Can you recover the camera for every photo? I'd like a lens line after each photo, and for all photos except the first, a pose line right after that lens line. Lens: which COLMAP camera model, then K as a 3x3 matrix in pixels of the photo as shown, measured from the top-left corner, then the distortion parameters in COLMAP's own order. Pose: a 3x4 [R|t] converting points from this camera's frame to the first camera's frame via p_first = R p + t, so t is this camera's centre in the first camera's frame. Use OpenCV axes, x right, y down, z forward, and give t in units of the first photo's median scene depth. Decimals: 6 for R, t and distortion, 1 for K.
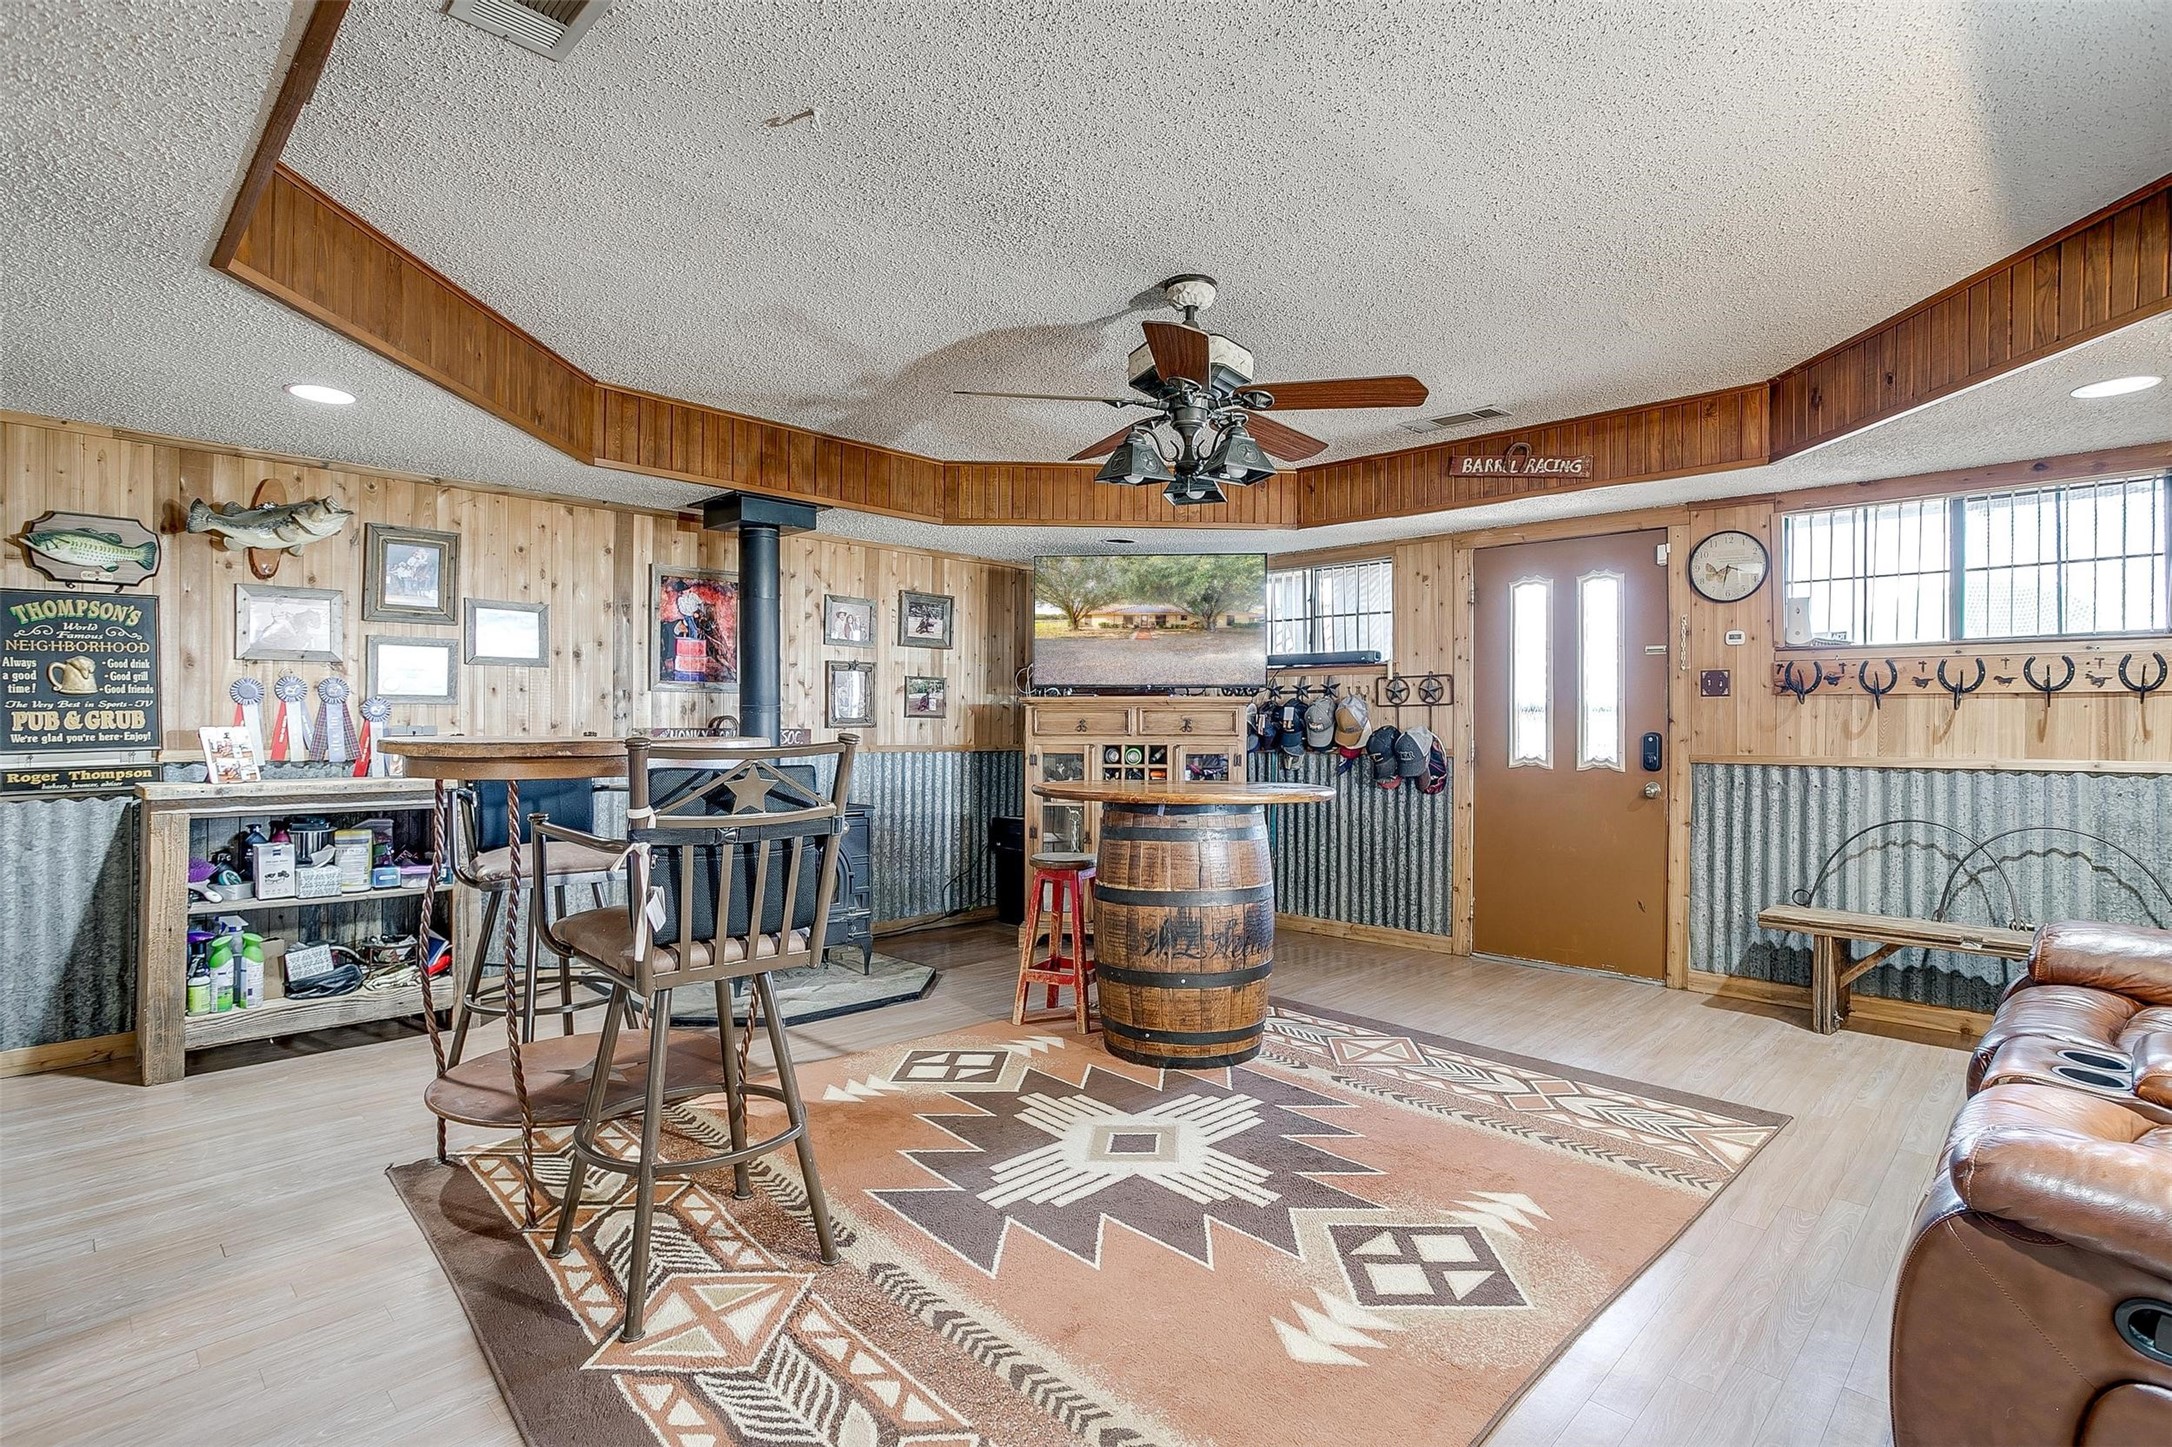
lens RADIAL K [[1061.5, 0, 1086.0], [0, 1061.5, 723.5], [0, 0, 1]] dist [-0.053185, 0.029198]
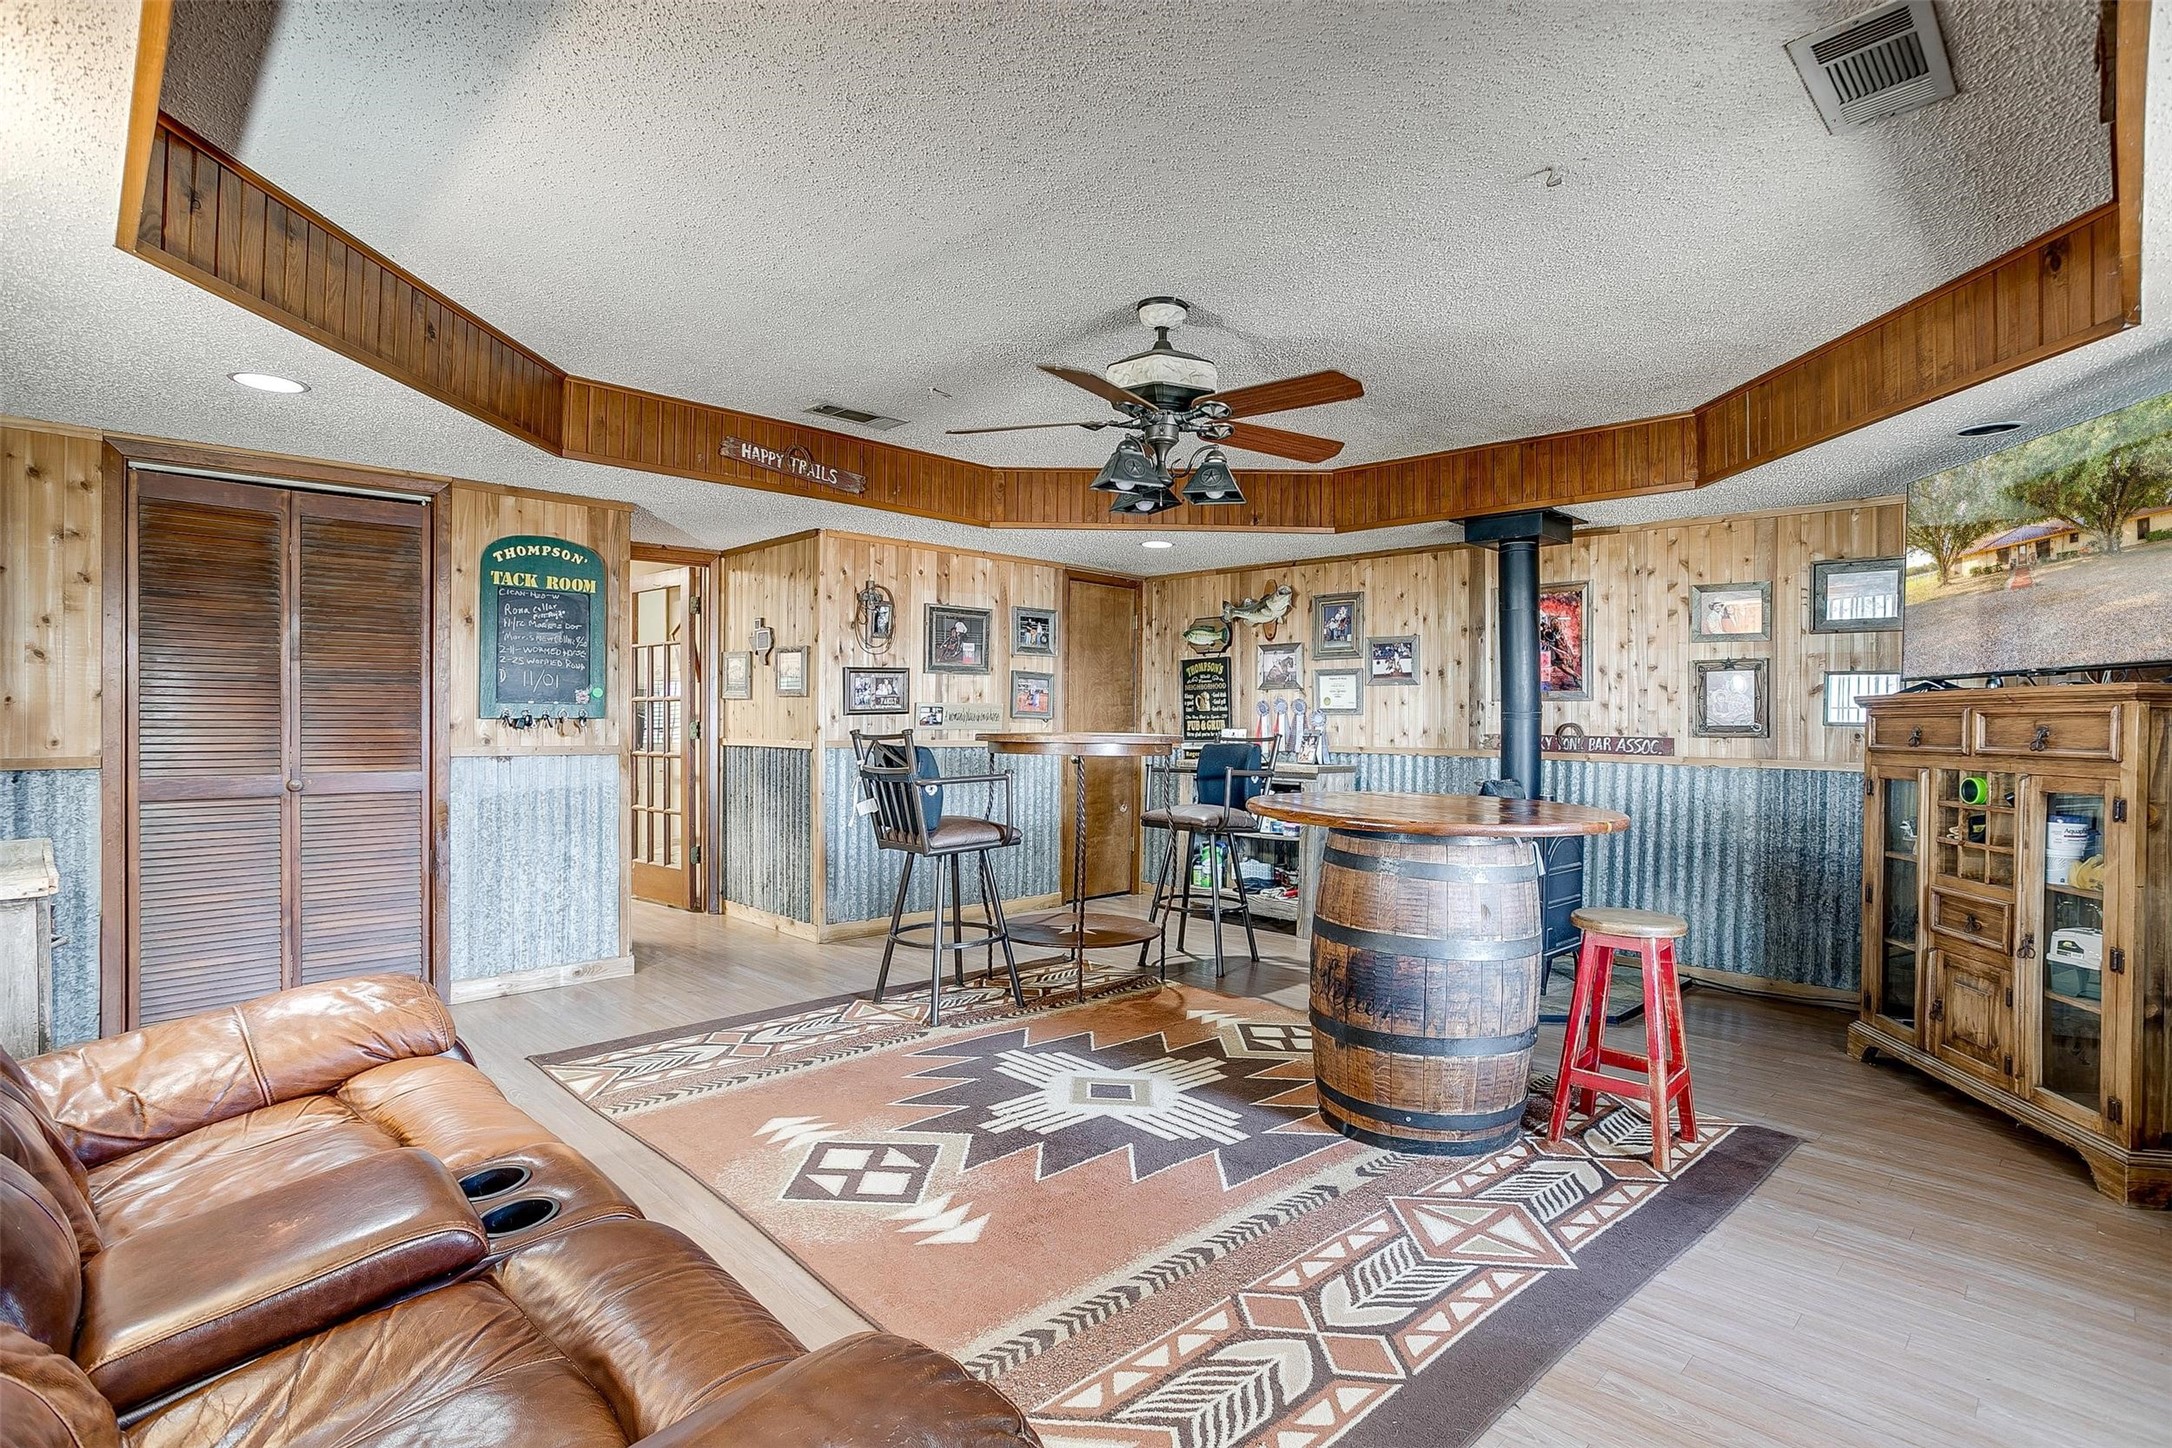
lens RADIAL K [[1022.6, 0, 1086.0], [0, 1022.6, 724.0], [0, 0, 1]] dist [-0.074987, 0.066960]
pose [[0.001654, -0.002446, -0.999996, 1.017669], [-0.011175, 0.999935, -0.002464, 0.001620], [0.999936, 0.011179, 0.001626, 0.855775]]
